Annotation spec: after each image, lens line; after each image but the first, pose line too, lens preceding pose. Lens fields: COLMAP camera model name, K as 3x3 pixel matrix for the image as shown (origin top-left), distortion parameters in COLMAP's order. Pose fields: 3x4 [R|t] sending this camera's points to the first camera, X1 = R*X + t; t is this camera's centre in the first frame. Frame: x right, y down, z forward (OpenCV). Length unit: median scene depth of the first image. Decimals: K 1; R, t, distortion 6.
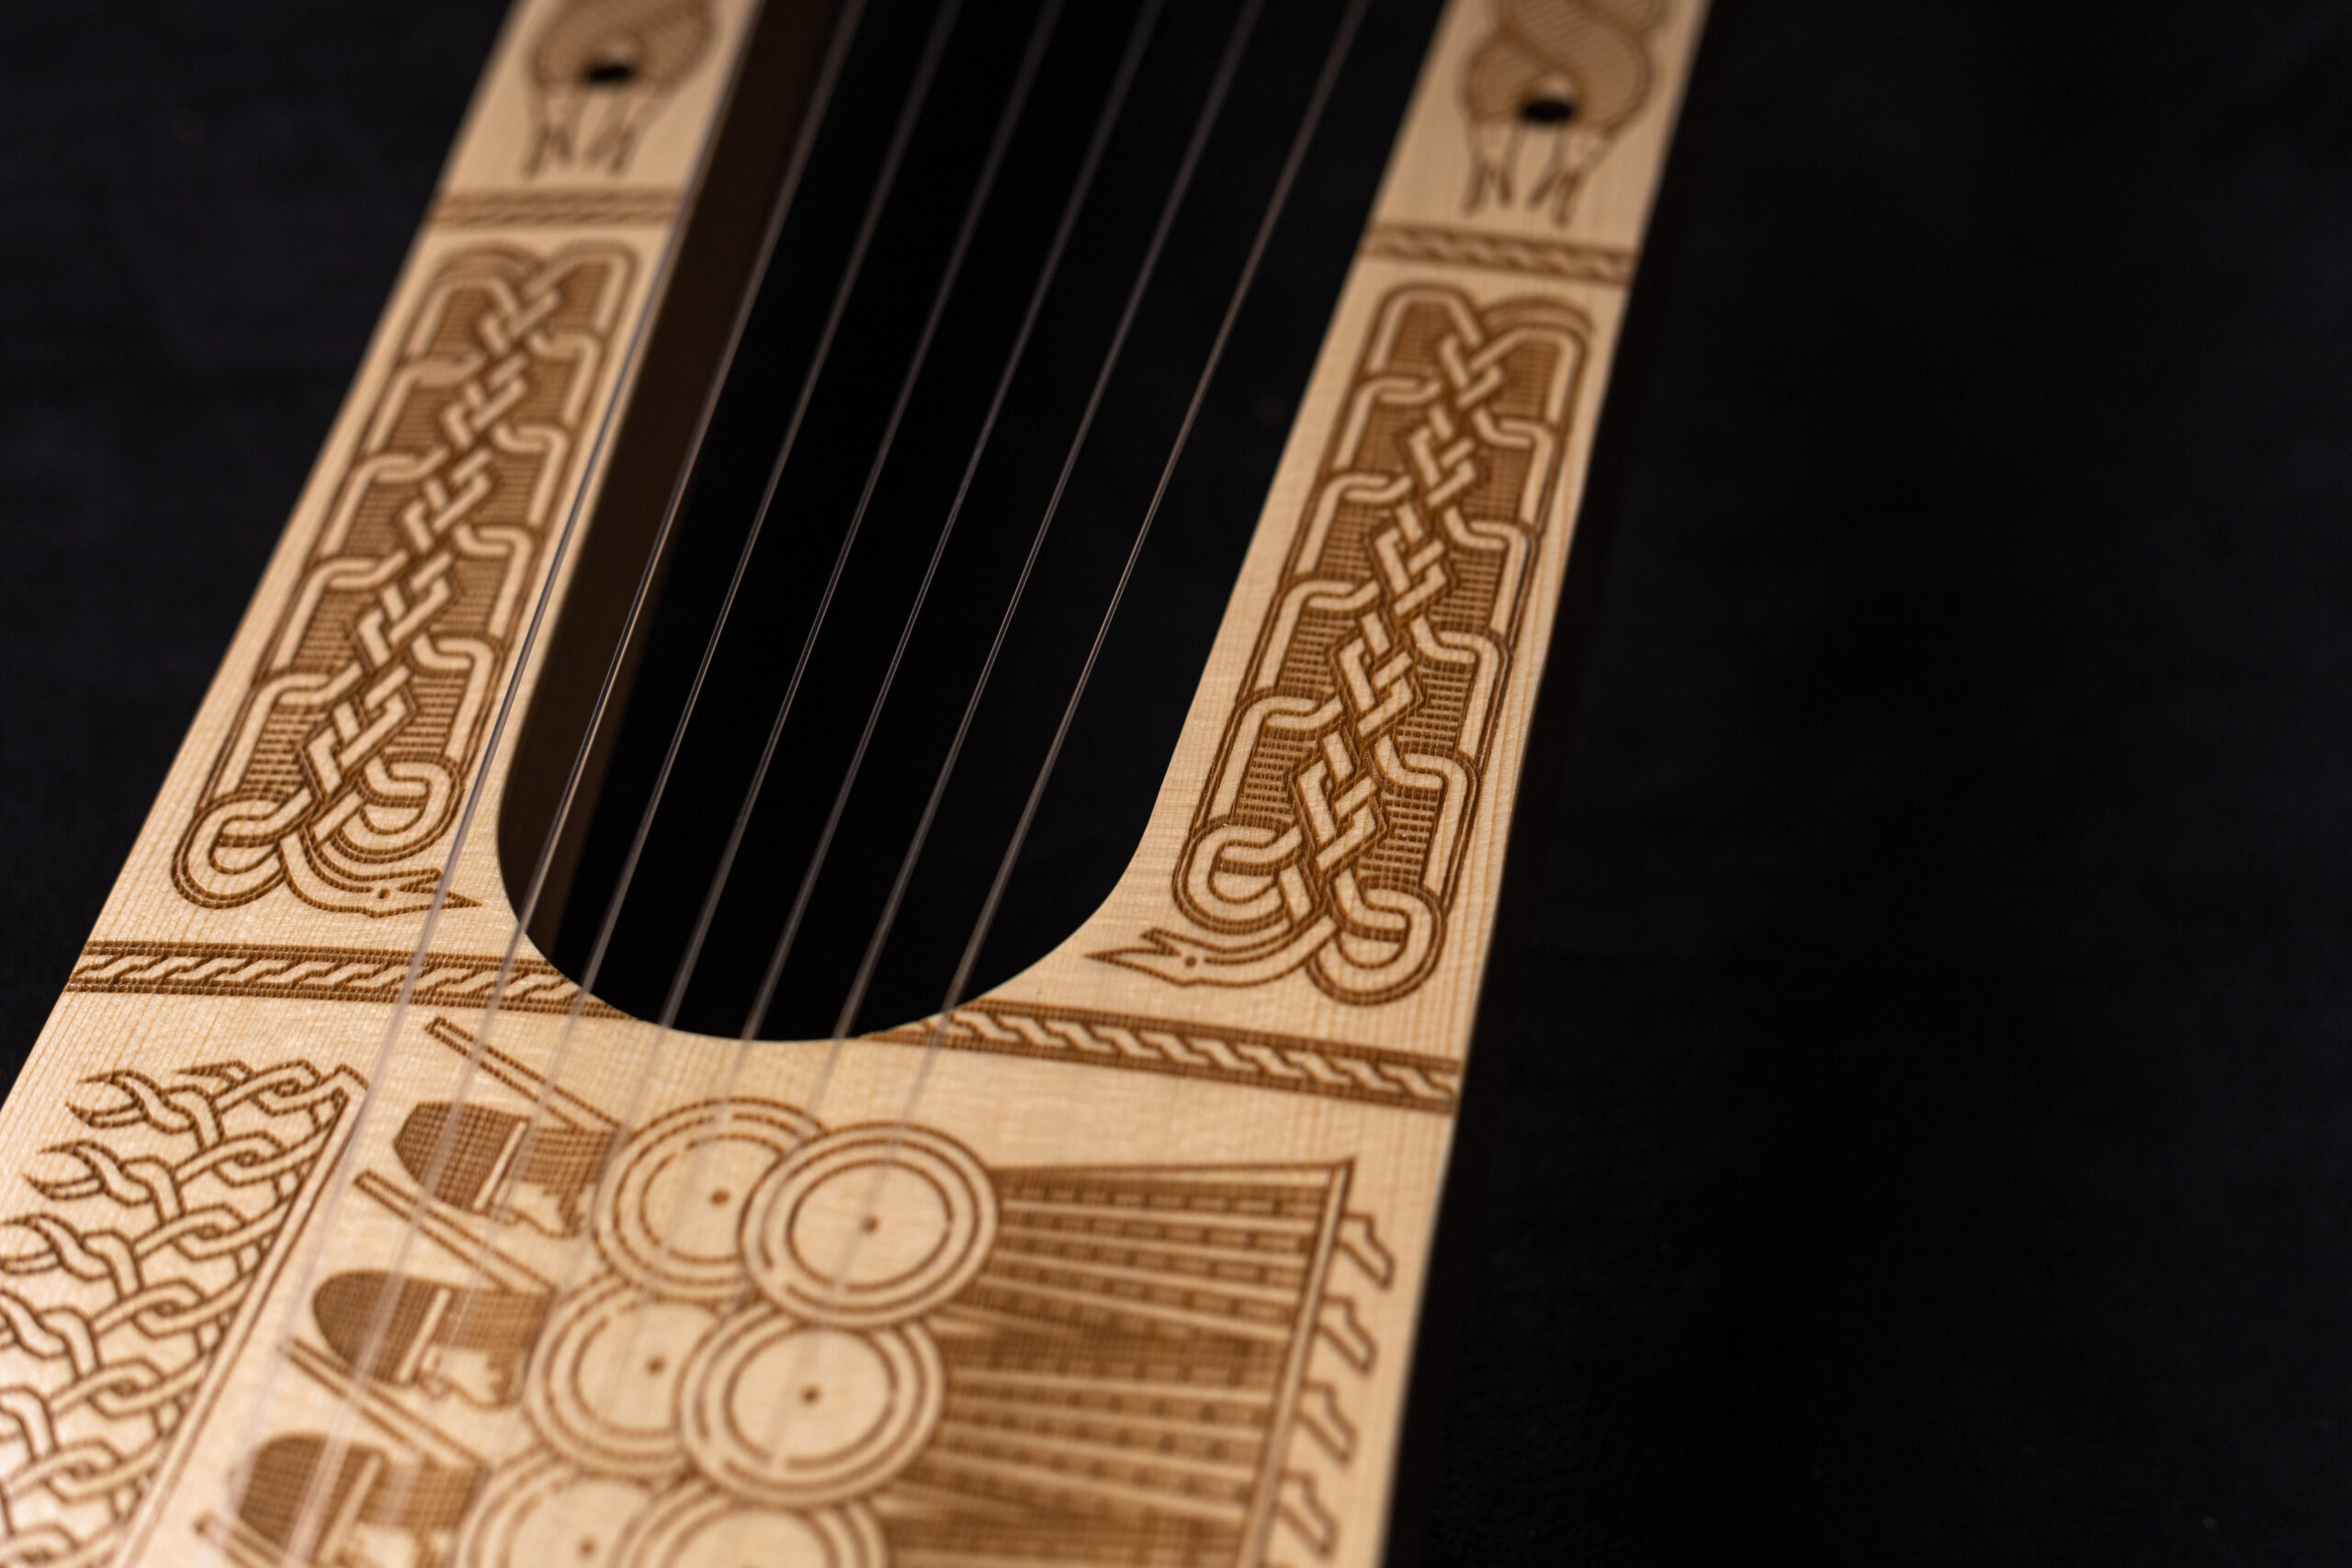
lens RADIAL K [[3740.5, 0, 1176.0], [0, 3740.5, 784.0], [0, 0, 1]] dist [0.009616, -0.093909]
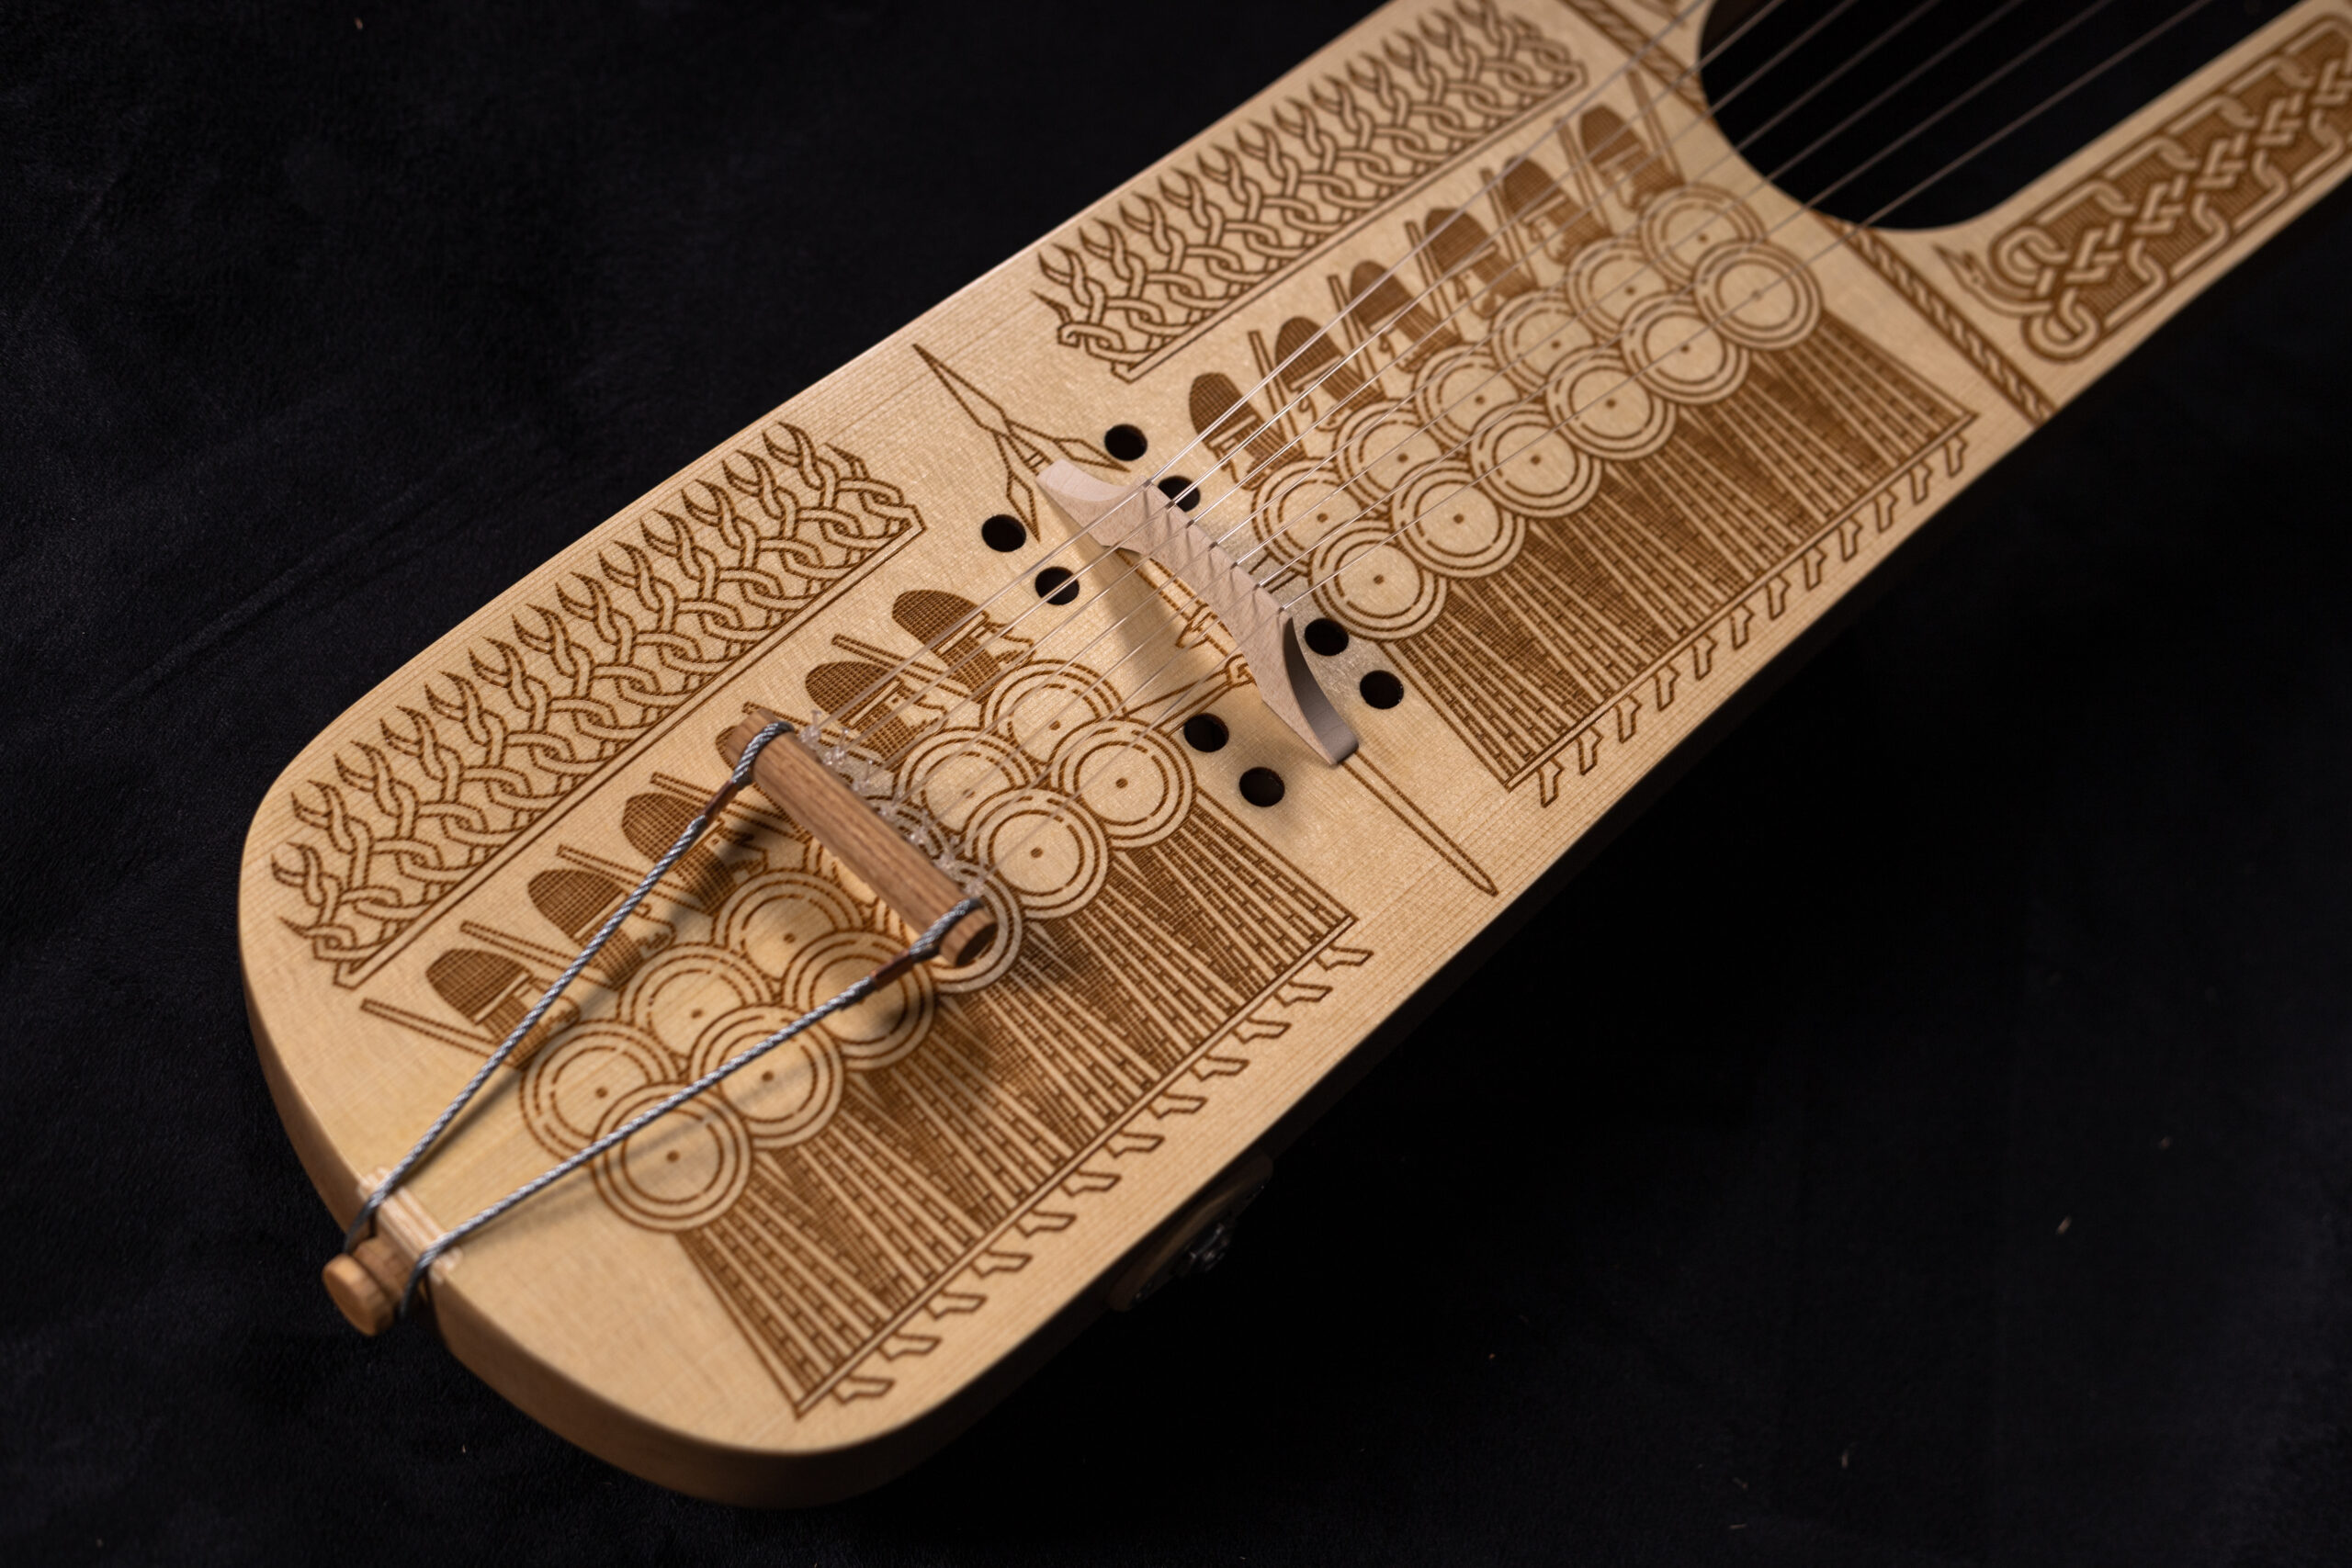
lens RADIAL K [[3740.5, 0, 1176.0], [0, 3740.5, 784.0], [0, 0, 1]] dist [0.009616, -0.093909]
pose [[0.793526, 0.602061, -0.088542, 0.003809], [-0.554186, 0.775069, 0.303555, -0.102950], [0.251385, -0.191810, 0.948691, -0.922542]]
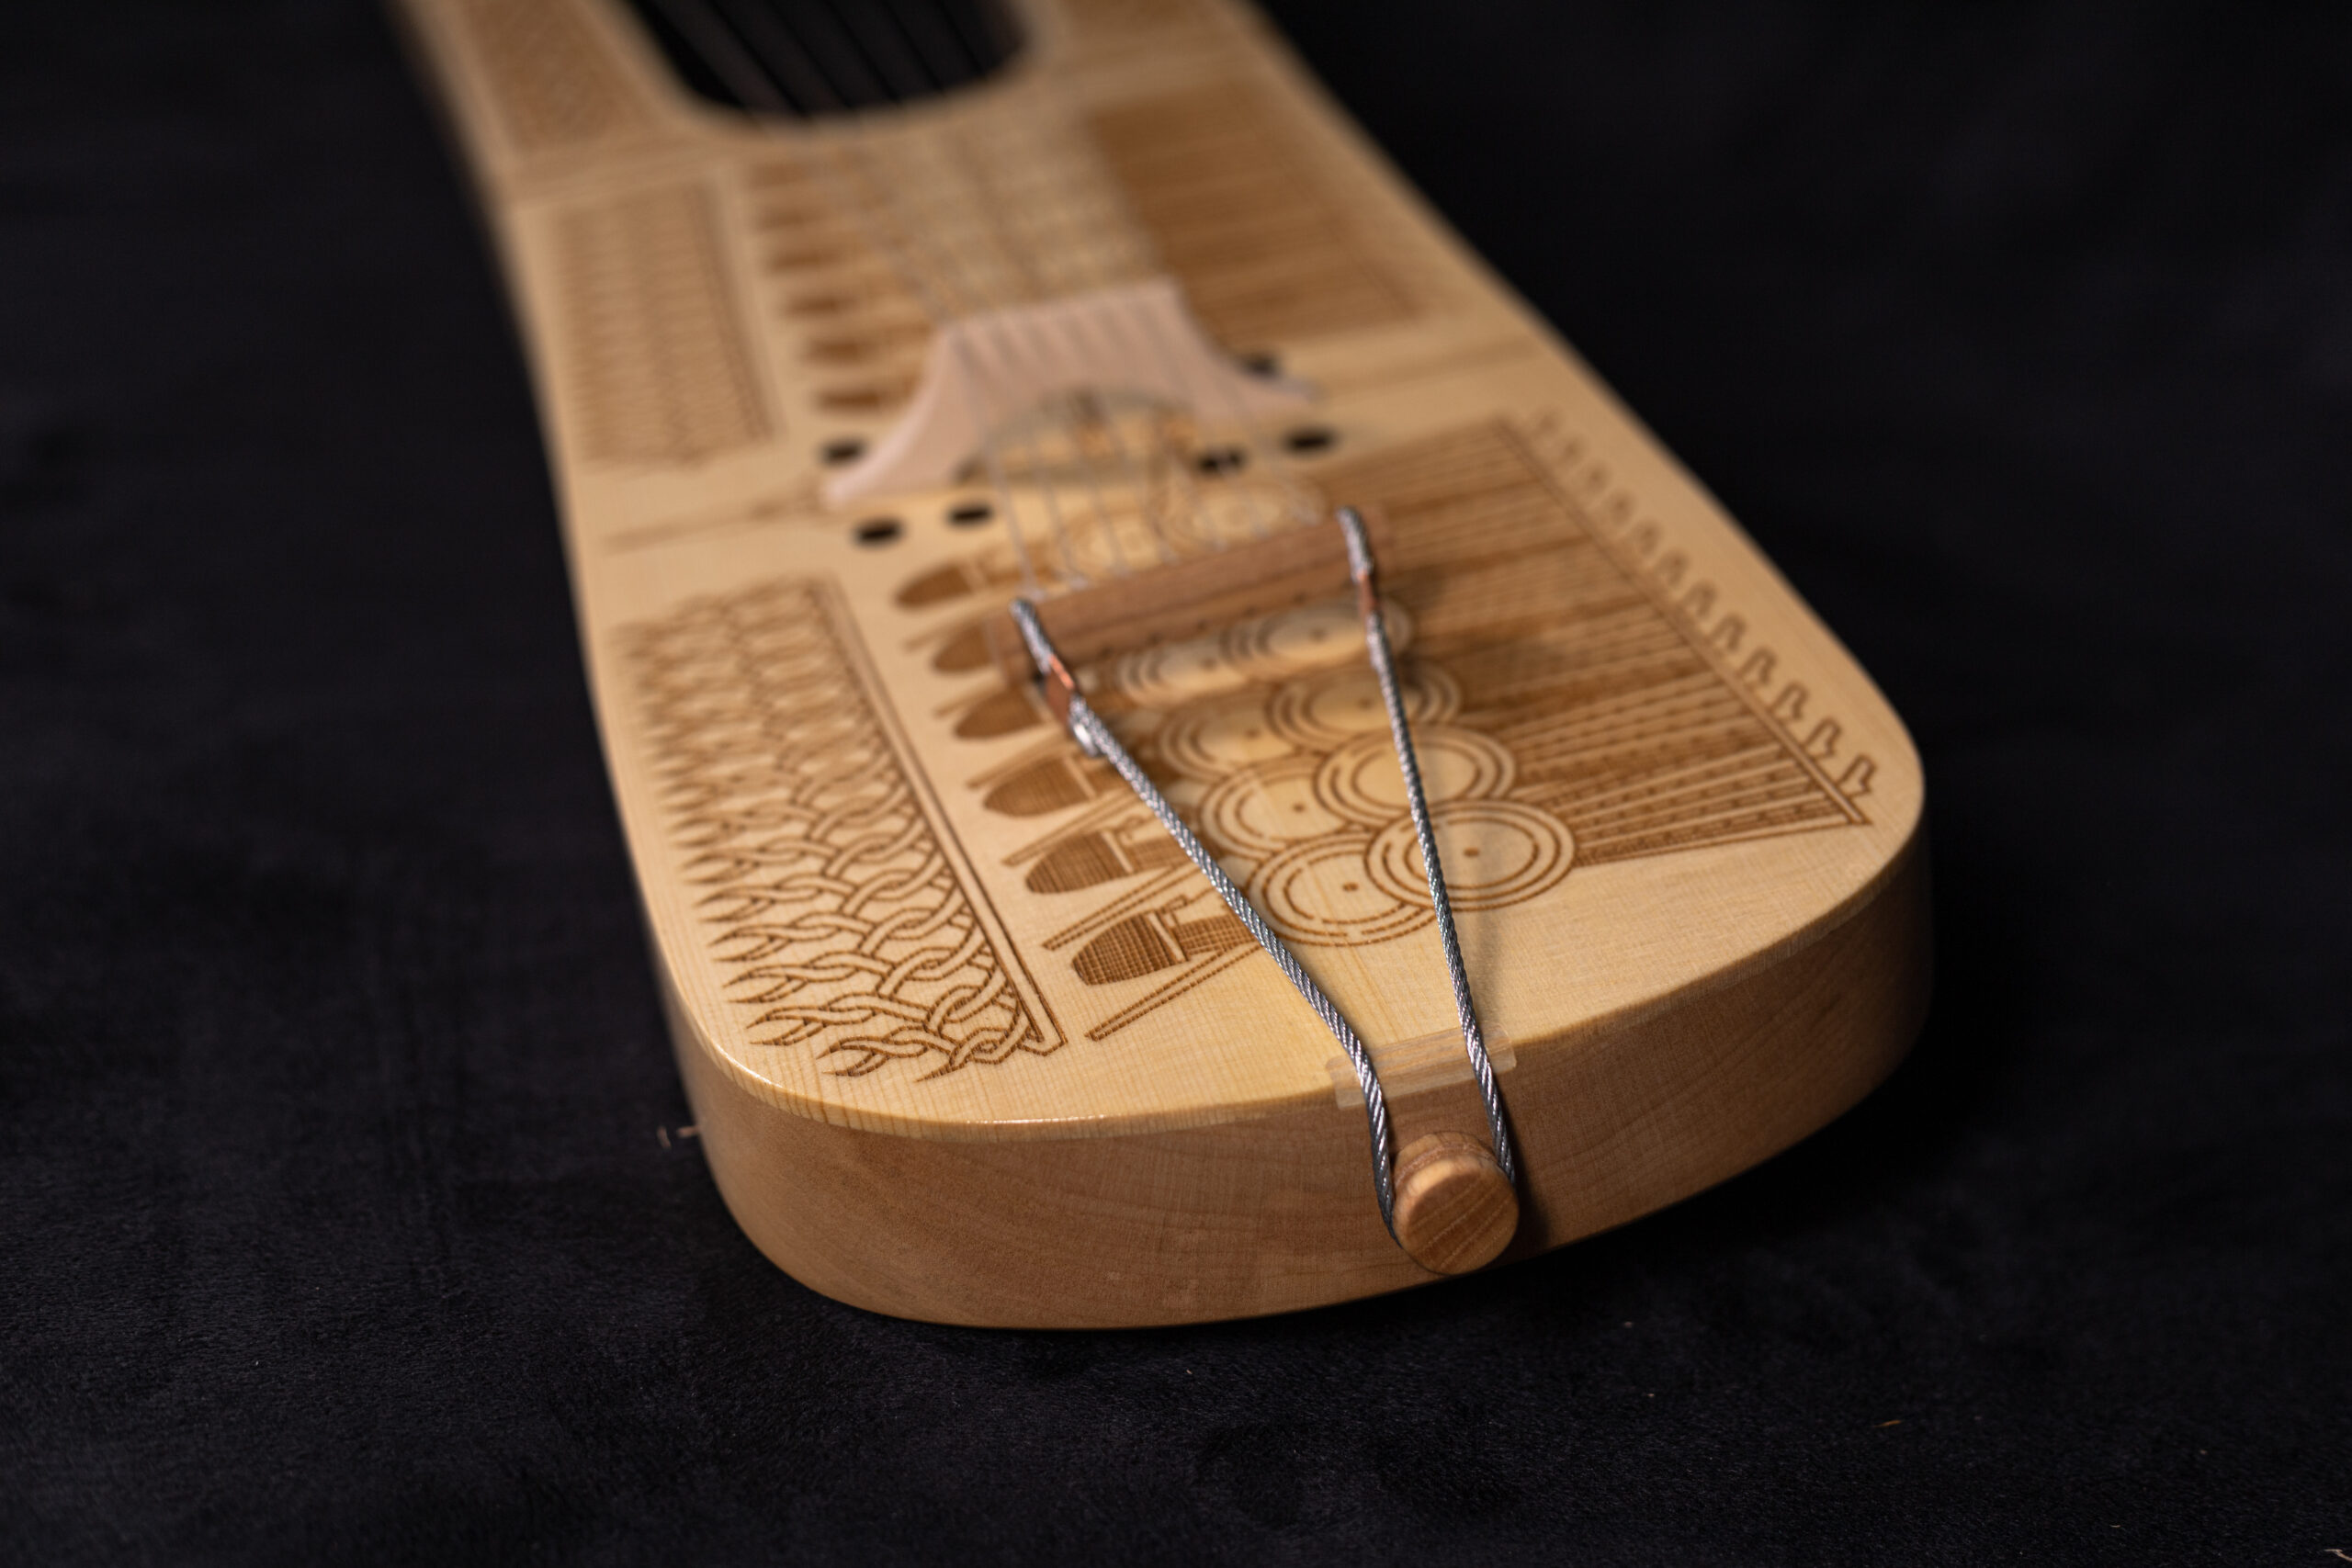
lens RADIAL K [[3740.5, 0, 1176.0], [0, 3740.5, 784.0], [0, 0, 1]] dist [0.009616, -0.093909]
pose [[0.909049, -0.226066, 0.350035, -0.692906], [0.317654, 0.919633, -0.231022, 0.819851], [-0.269677, 0.321200, 0.907802, -0.584726]]
